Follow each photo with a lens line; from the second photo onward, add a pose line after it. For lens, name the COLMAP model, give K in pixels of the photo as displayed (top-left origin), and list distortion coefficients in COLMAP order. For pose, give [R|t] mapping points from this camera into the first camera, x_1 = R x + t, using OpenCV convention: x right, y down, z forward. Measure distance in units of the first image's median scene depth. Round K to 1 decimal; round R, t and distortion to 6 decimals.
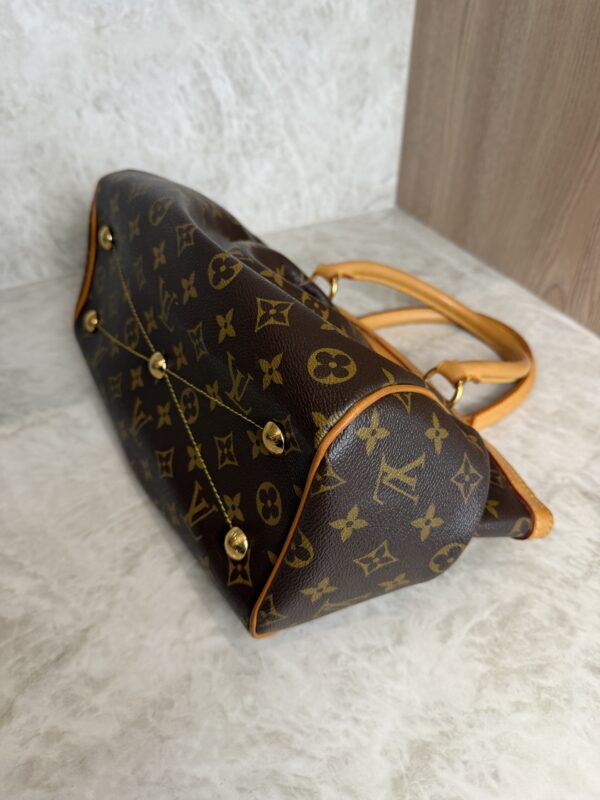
lens RADIAL K [[592.4, 0, 306.0], [0, 592.4, 393.8], [0, 0, 1]] dist [-0.038135, 0.005617]
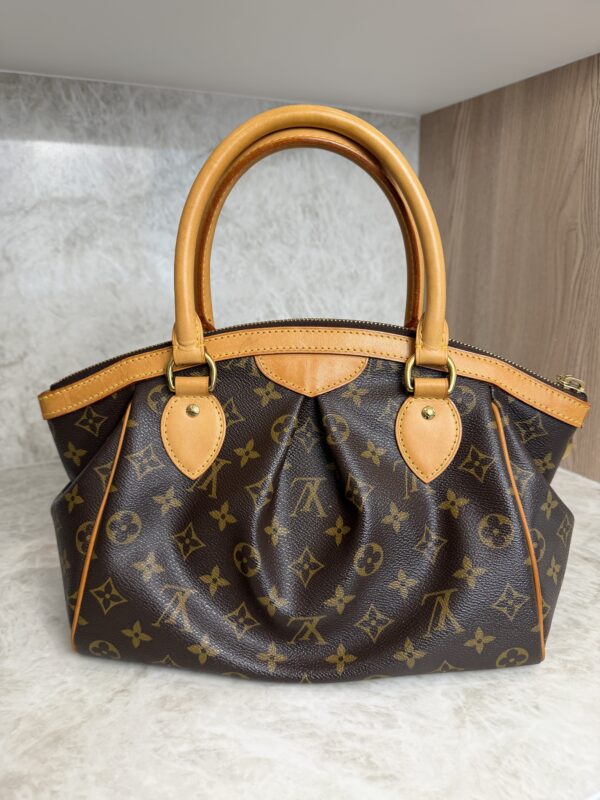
lens RADIAL K [[573.2, 0, 304.8], [0, 573.2, 404.8], [0, 0, 1]] dist [0.035049, -0.069715]
pose [[0.999555, -0.013113, -0.026779, -0.077460], [0.000240, 0.901607, -0.432555, 0.367916], [0.029817, 0.432357, 0.901210, -0.242378]]
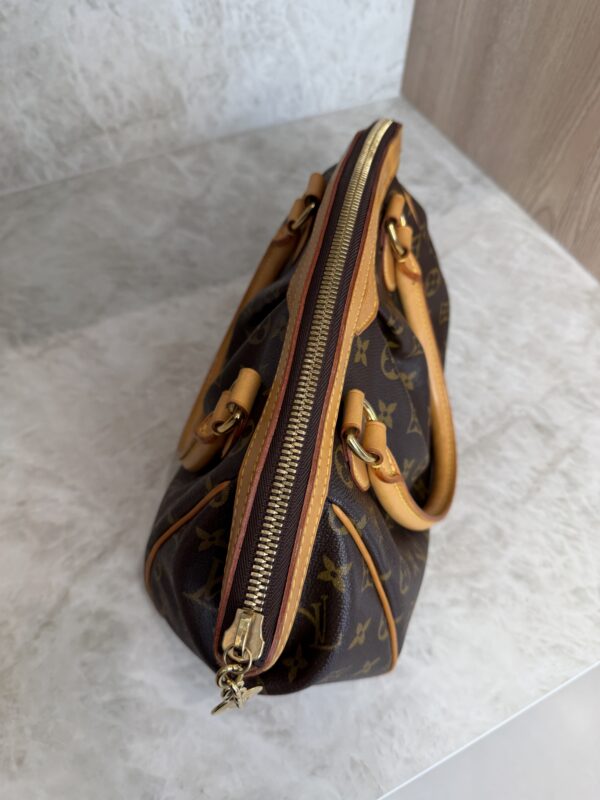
lens RADIAL K [[590.6, 0, 301.3], [0, 590.6, 395.1], [0, 0, 1]] dist [-0.037566, 0.004242]
pose [[0.999598, 0.028347, 0.000878, 0.004843], [-0.027541, 0.962841, 0.268661, -0.171001], [0.006770, -0.268577, 0.963235, -0.098309]]
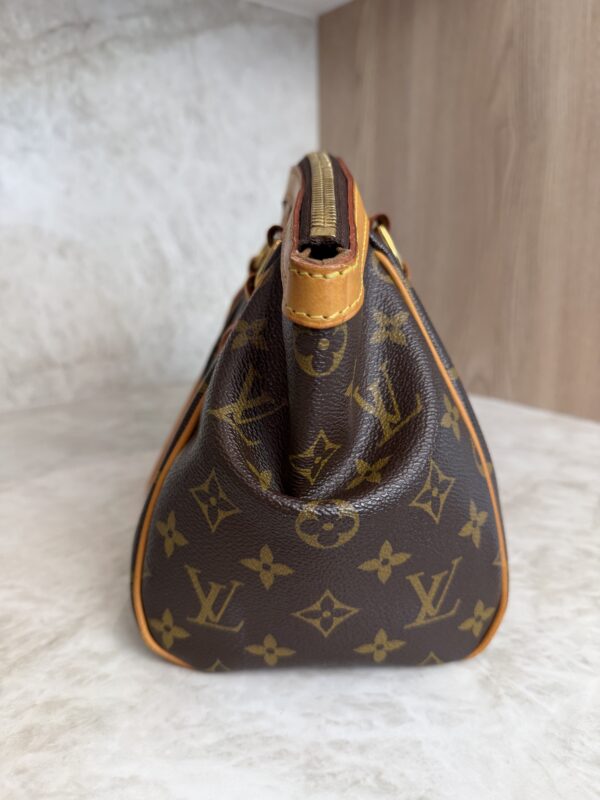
lens RADIAL K [[596.5, 0, 300.0], [0, 596.5, 400.0], [0, 0, 1]] dist [-0.041358, 0.004859]
pose [[0.984120, -0.067129, 0.164322, -0.134259], [0.130948, 0.899534, -0.416762, 0.373636], [-0.119836, 0.431662, 0.894040, 0.050831]]
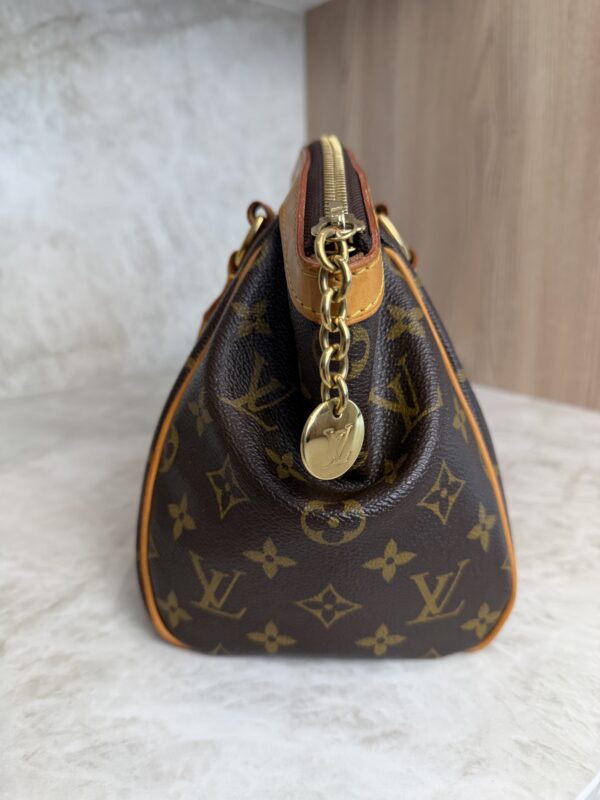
lens RADIAL K [[598.4, 0, 302.8], [0, 598.4, 400.2], [0, 0, 1]] dist [-0.050985, 0.009682]
pose [[0.980221, -0.072878, 0.184000, -0.137741], [0.142919, 0.903793, -0.403401, 0.406727], [-0.136899, 0.421719, 0.896332, 0.018749]]
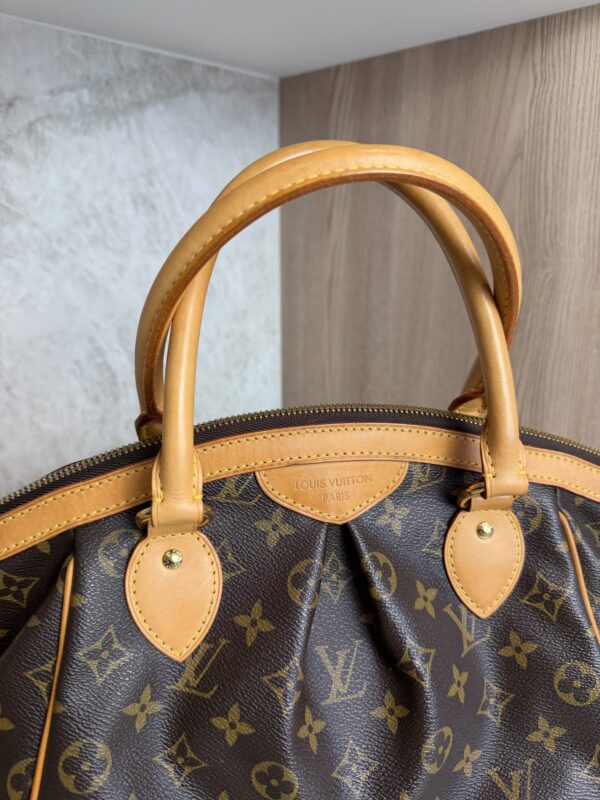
lens RADIAL K [[584.4, 0, 300.0], [0, 584.4, 400.0], [0, 0, 1]] dist [0.009501, -0.061982]
pose [[0.948347, -0.095546, 0.302504, -0.207693], [0.207923, 0.907398, -0.365236, -0.043048], [-0.239595, 0.409268, 0.880394, 0.103218]]
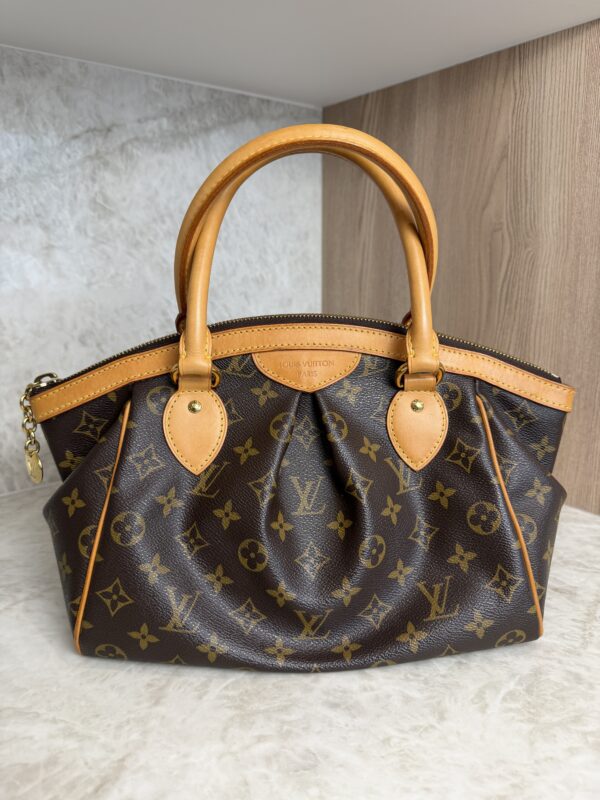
lens RADIAL K [[580.8, 0, 303.2], [0, 580.8, 397.7], [0, 0, 1]] dist [-0.010941, -0.005962]
pose [[0.981741, -0.057412, 0.181353, -0.164904], [0.133181, 0.888170, -0.439792, 0.242496], [-0.135823, 0.455915, 0.879599, -0.073803]]
